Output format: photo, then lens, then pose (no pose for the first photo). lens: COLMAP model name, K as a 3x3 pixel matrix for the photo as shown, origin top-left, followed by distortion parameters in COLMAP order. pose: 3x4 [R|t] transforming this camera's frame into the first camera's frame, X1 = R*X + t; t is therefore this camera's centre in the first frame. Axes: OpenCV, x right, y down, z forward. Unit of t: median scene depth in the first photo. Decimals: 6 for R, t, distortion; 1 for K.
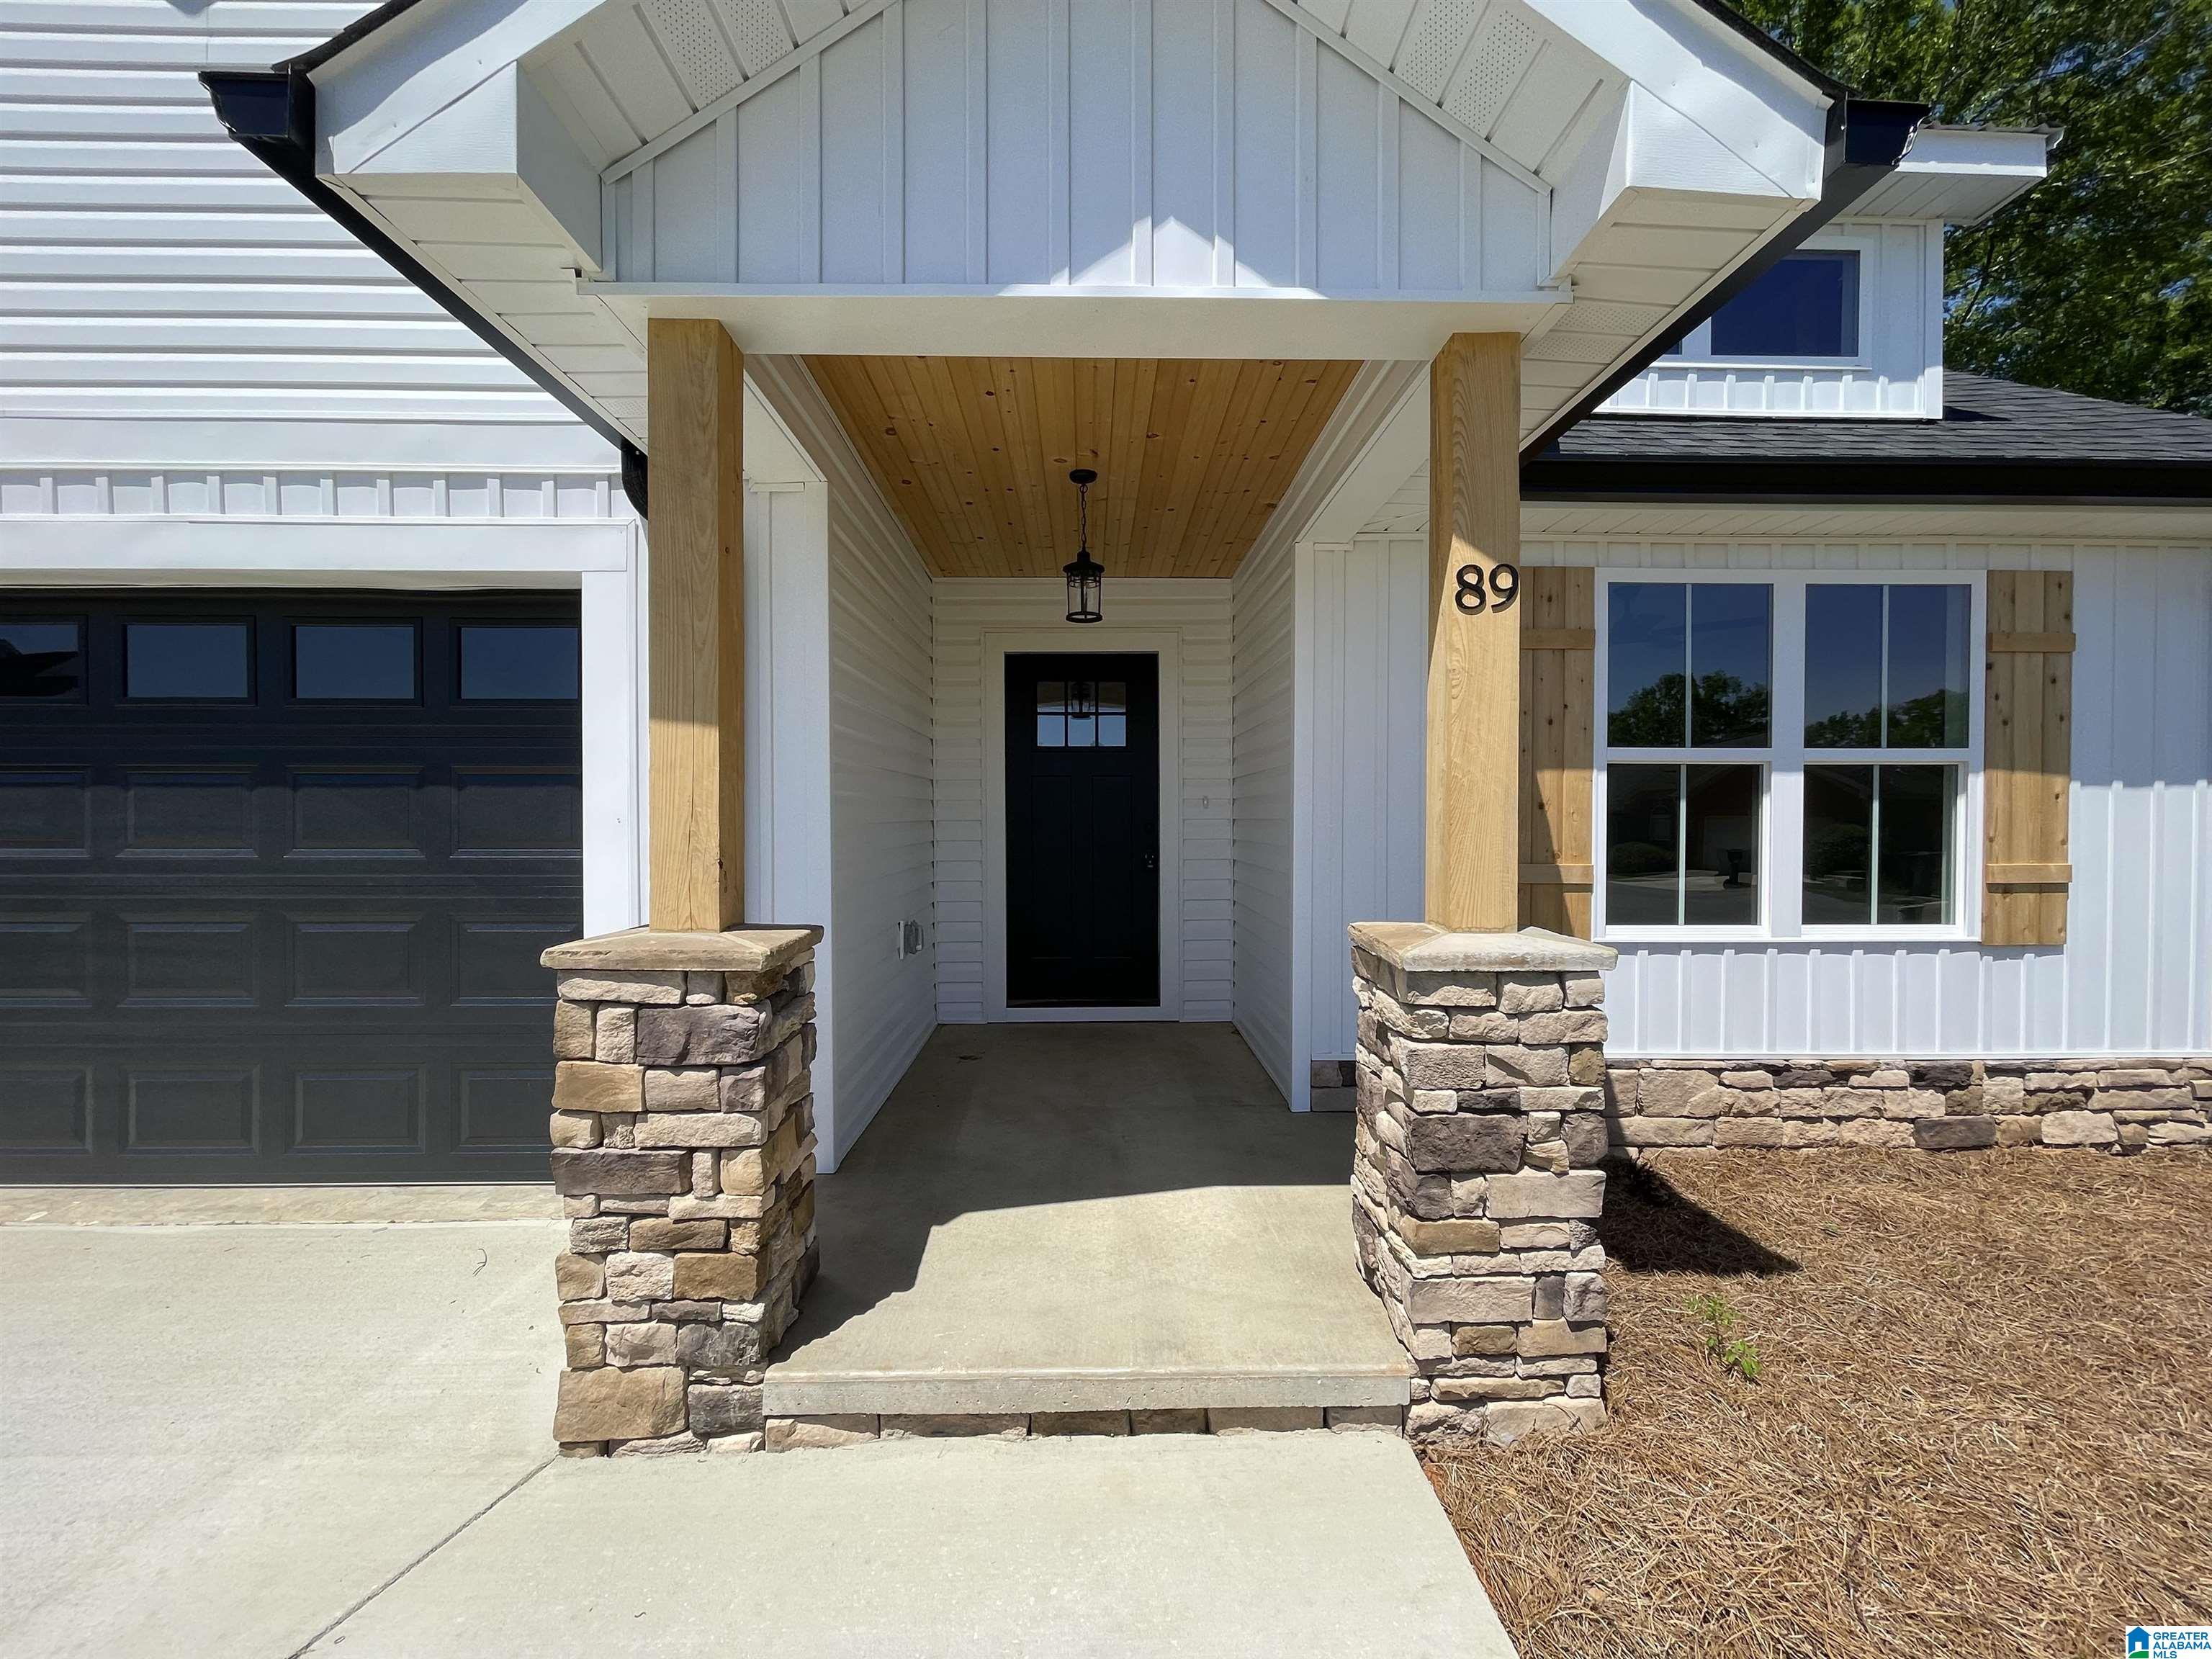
lens RADIAL K [[928.8, 0, 1099.6], [0, 928.8, 831.1], [0, 0, 1]] dist [-0.001508, 0.000073]
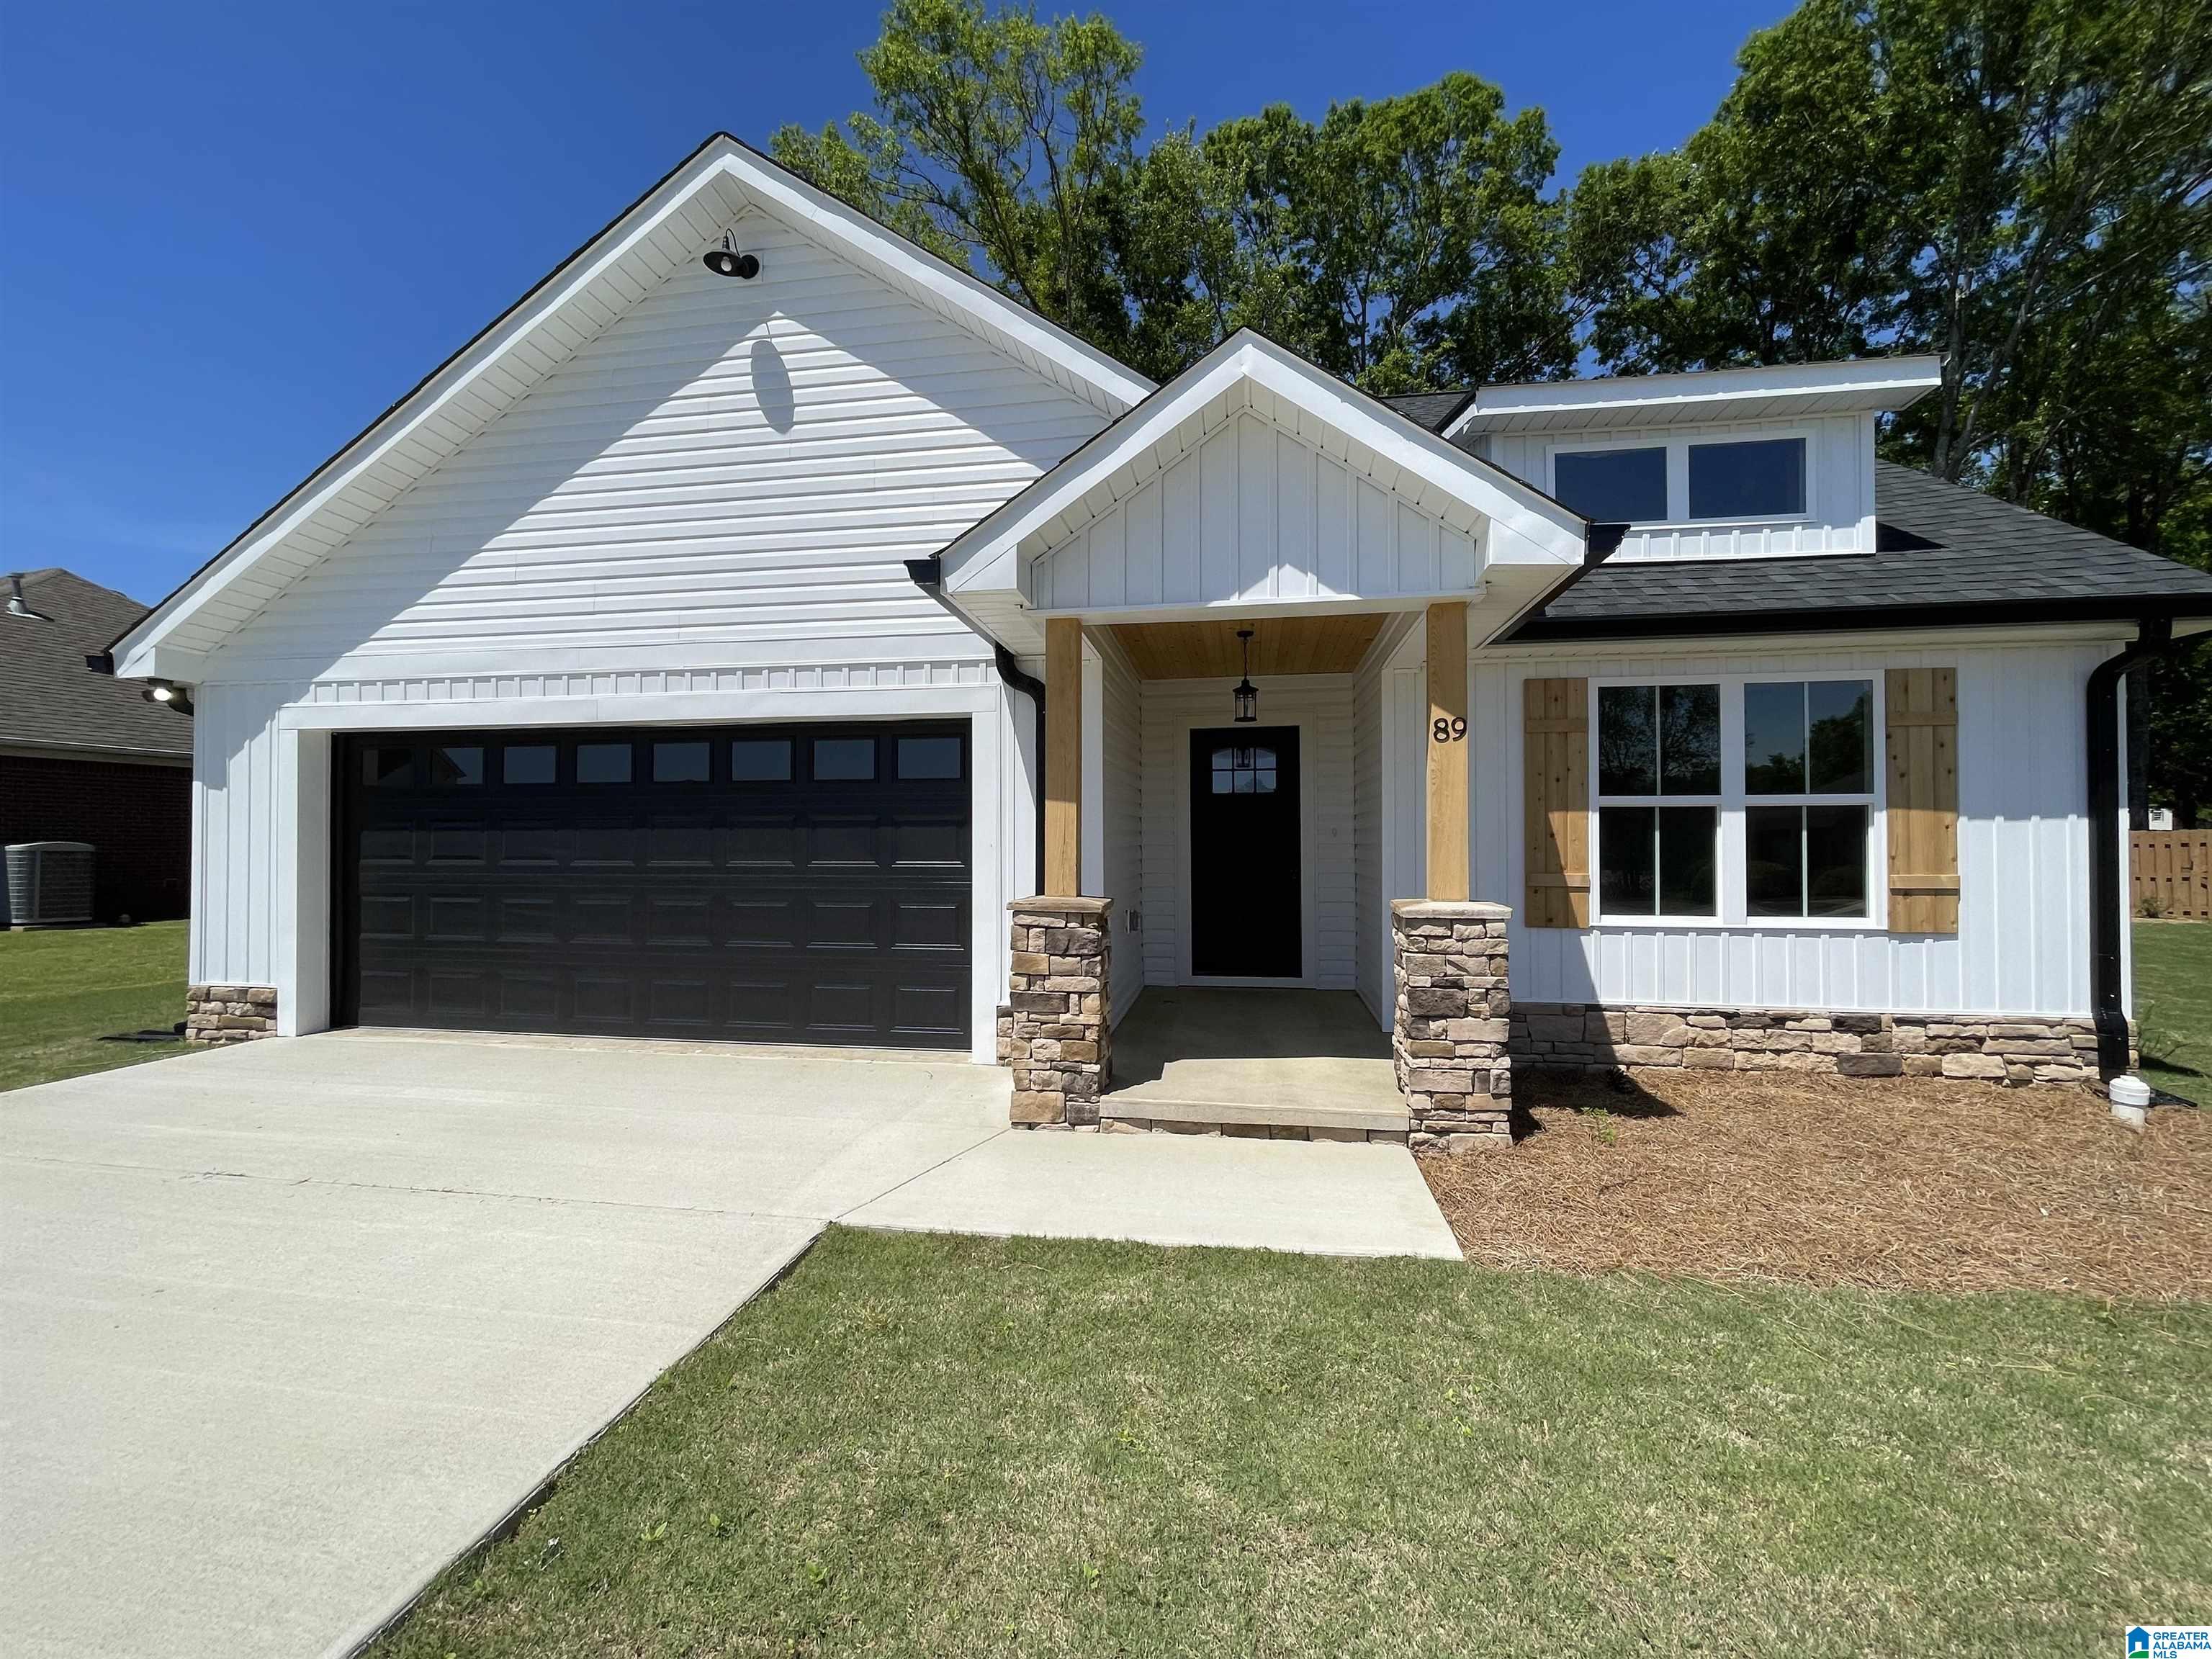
lens RADIAL K [[875.1, 0, 1098.0], [0, 875.1, 832.8], [0, 0, 1]] dist [-0.000661, -0.000022]
pose [[0.983169, -0.003851, -0.182659, 0.007715], [-0.000667, 0.999695, -0.024670, 0.004726], [0.182699, 0.024377, 0.982867, -0.542826]]
